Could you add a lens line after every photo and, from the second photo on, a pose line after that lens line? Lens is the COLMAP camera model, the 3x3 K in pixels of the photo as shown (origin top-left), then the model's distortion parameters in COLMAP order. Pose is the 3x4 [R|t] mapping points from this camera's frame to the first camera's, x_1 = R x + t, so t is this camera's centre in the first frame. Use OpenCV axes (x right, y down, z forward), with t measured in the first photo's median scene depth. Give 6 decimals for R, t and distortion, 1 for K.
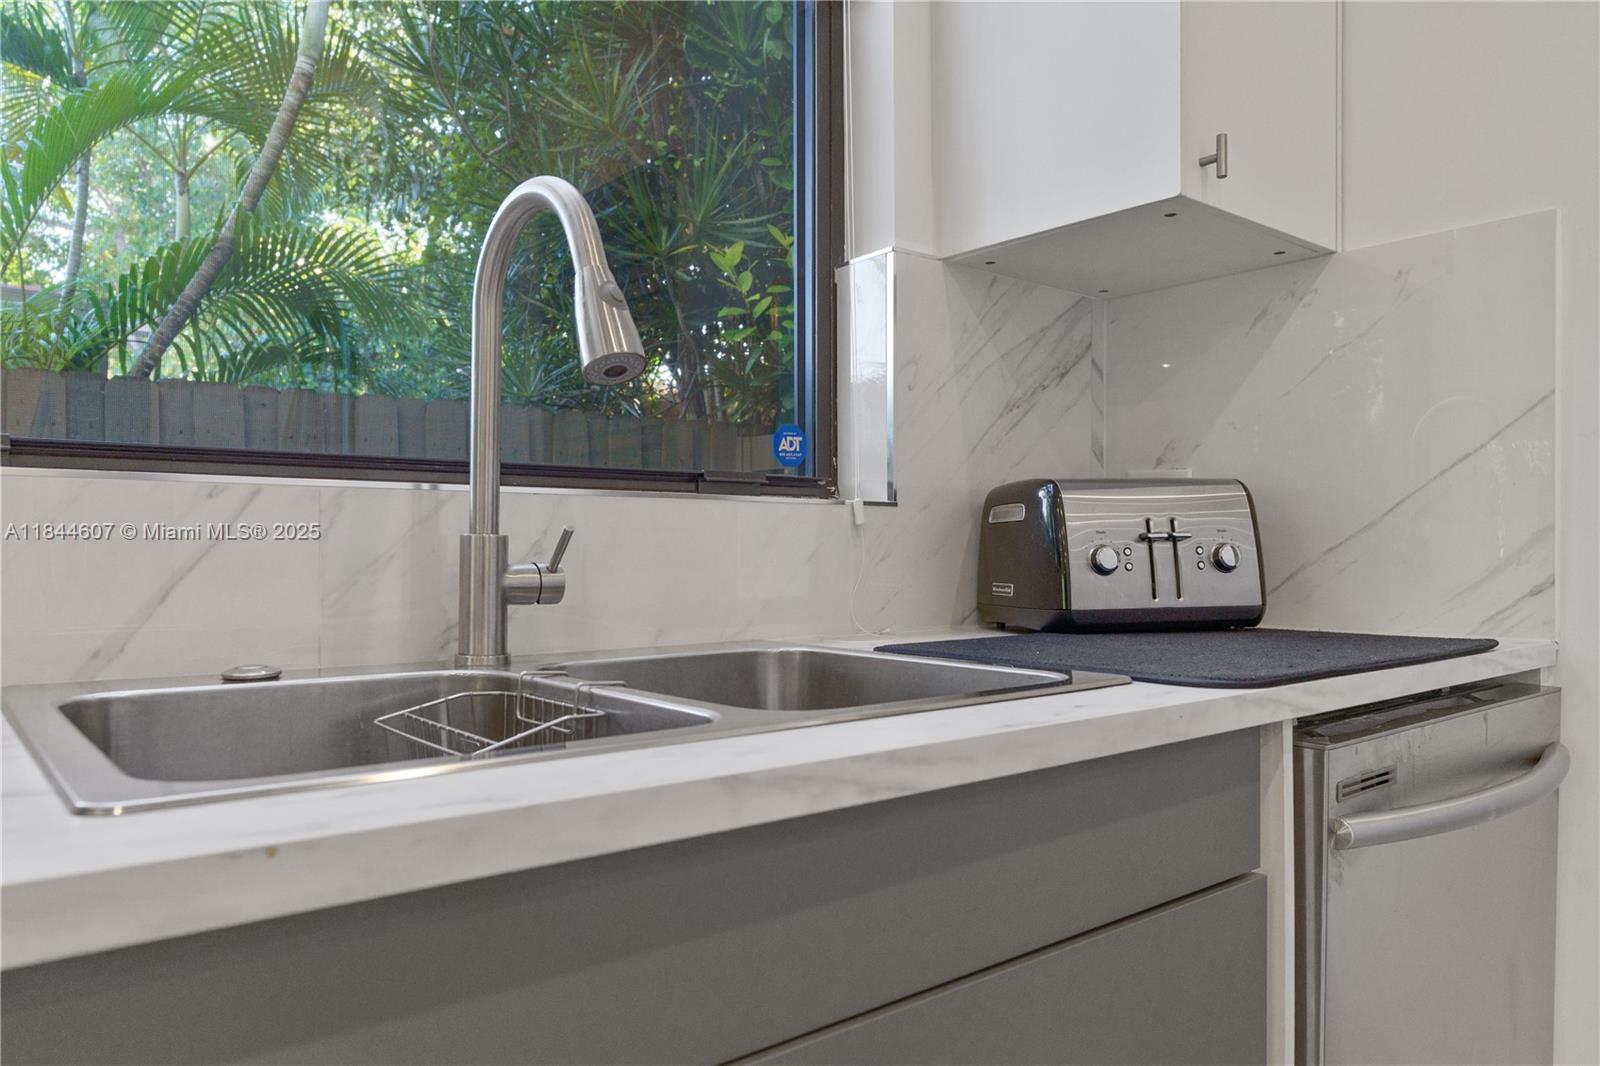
lens RADIAL K [[1092.7, 0, 793.1], [0, 1092.7, 542.3], [0, 0, 1]] dist [0.010275, 0.001697]
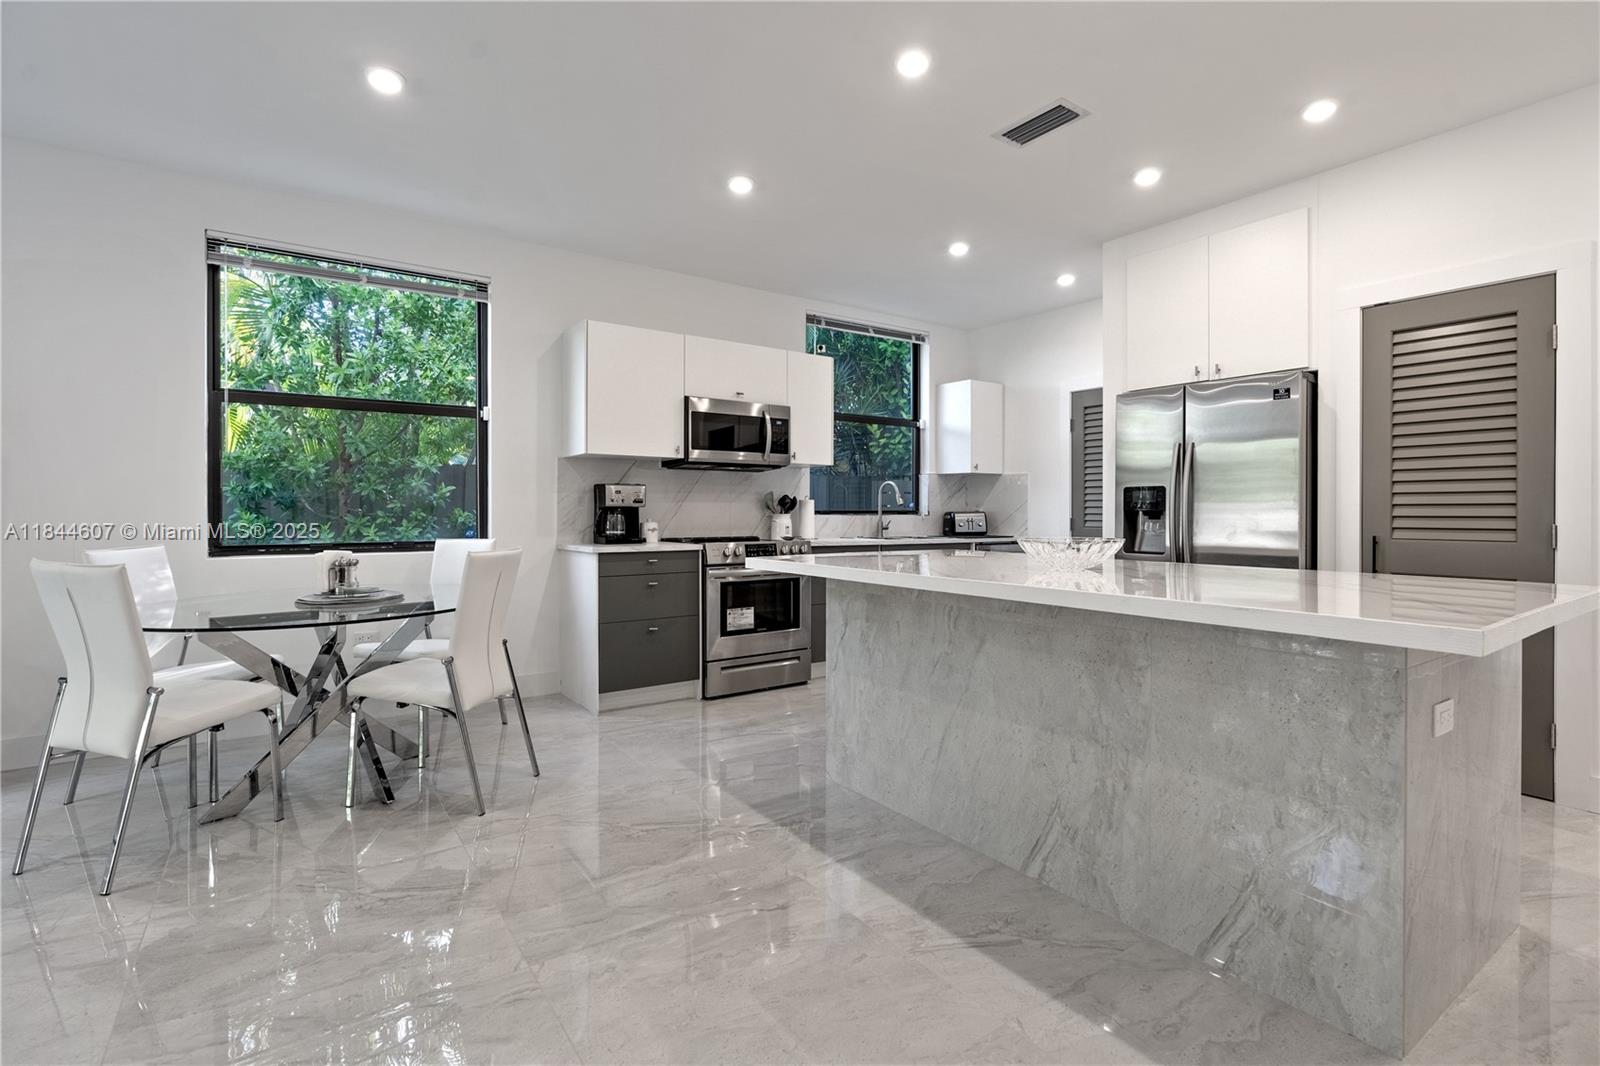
lens RADIAL K [[734.6, 0, 801.6], [0, 734.6, 525.8], [0, 0, 1]] dist [0.011161, 0.000437]
pose [[0.998088, 0.006843, -0.061435, -0.407349], [-0.005154, 0.999606, 0.027604, -0.095898], [0.061599, -0.027234, 0.997729, -3.519623]]
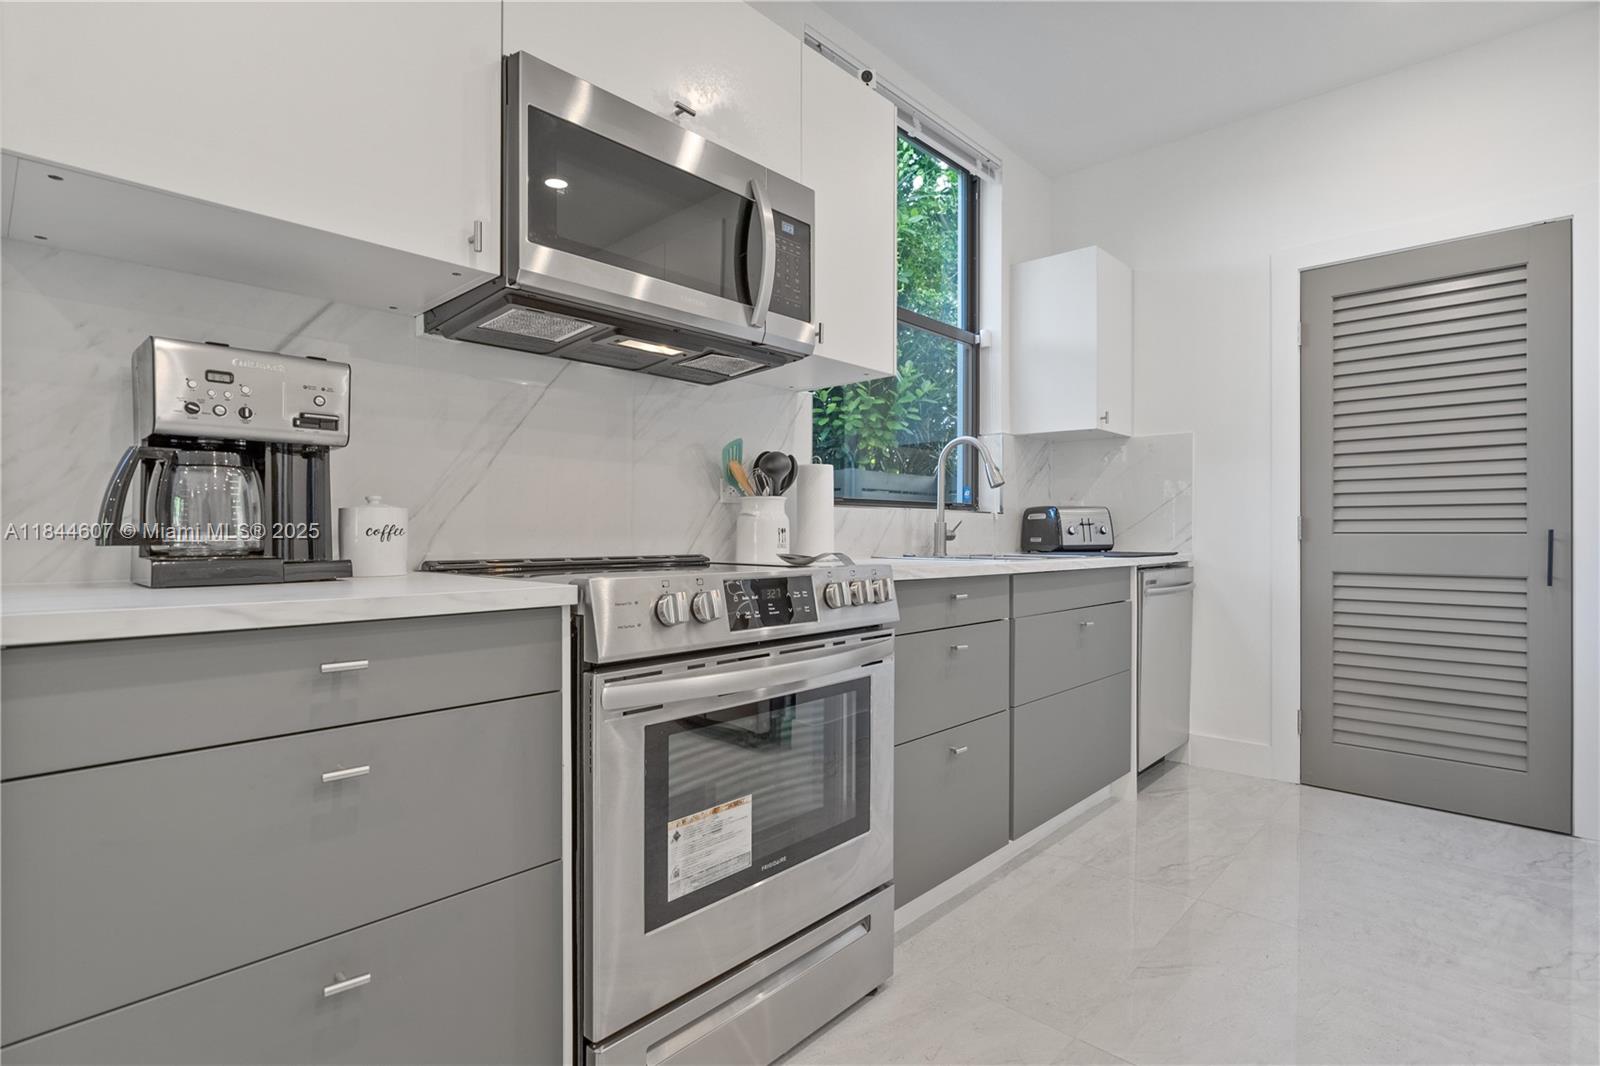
lens RADIAL K [[785.8, 0, 799.4], [0, 785.8, 528.5], [0, 0, 1]] dist [0.001836, 0.000110]
pose [[0.989956, 0.004589, 0.141302, -0.900212], [-0.004762, 0.999988, 0.000885, 0.011905], [-0.141296, -0.001549, 0.989966, -1.303934]]
